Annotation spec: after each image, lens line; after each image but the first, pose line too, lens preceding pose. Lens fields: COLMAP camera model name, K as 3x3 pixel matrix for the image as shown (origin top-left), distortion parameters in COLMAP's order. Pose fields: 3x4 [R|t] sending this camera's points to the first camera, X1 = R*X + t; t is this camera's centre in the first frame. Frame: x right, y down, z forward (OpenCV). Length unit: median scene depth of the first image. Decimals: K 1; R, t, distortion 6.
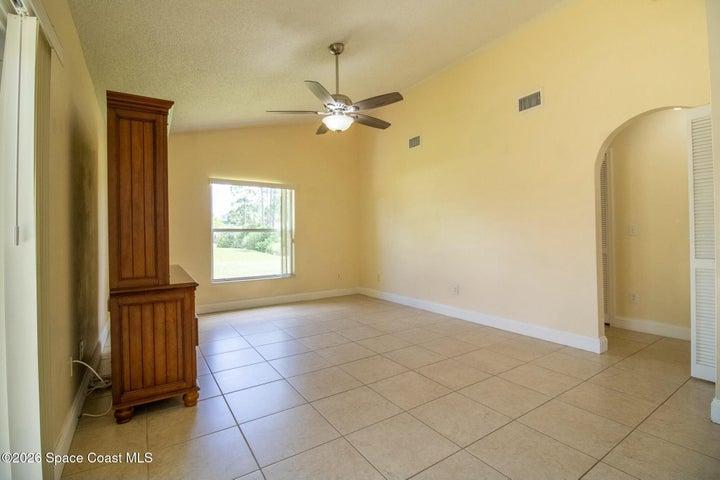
lens RADIAL K [[334.7, 0, 360.4], [0, 334.7, 235.7], [0, 0, 1]] dist [-0.011908, -0.002581]
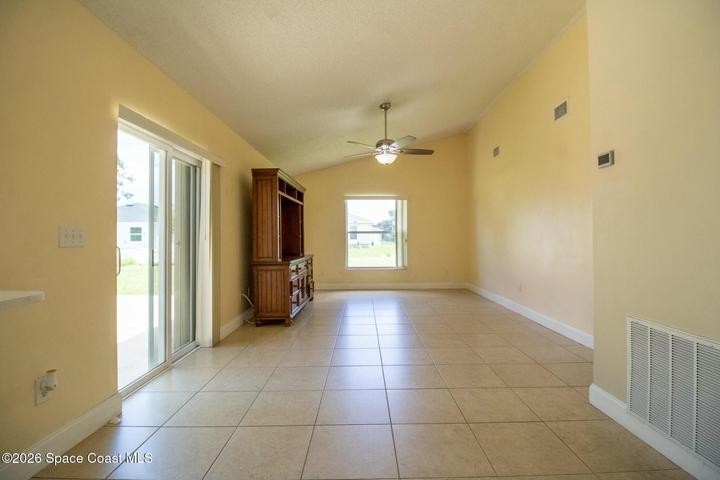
lens RADIAL K [[334.7, 0, 358.6], [0, 334.7, 238.0], [0, 0, 1]] dist [-0.011908, -0.002581]
pose [[0.829834, 0.007818, -0.557956, 0.630612], [-0.004177, 0.999961, 0.007799, -0.007752], [0.557995, -0.004141, 0.829834, -0.252308]]
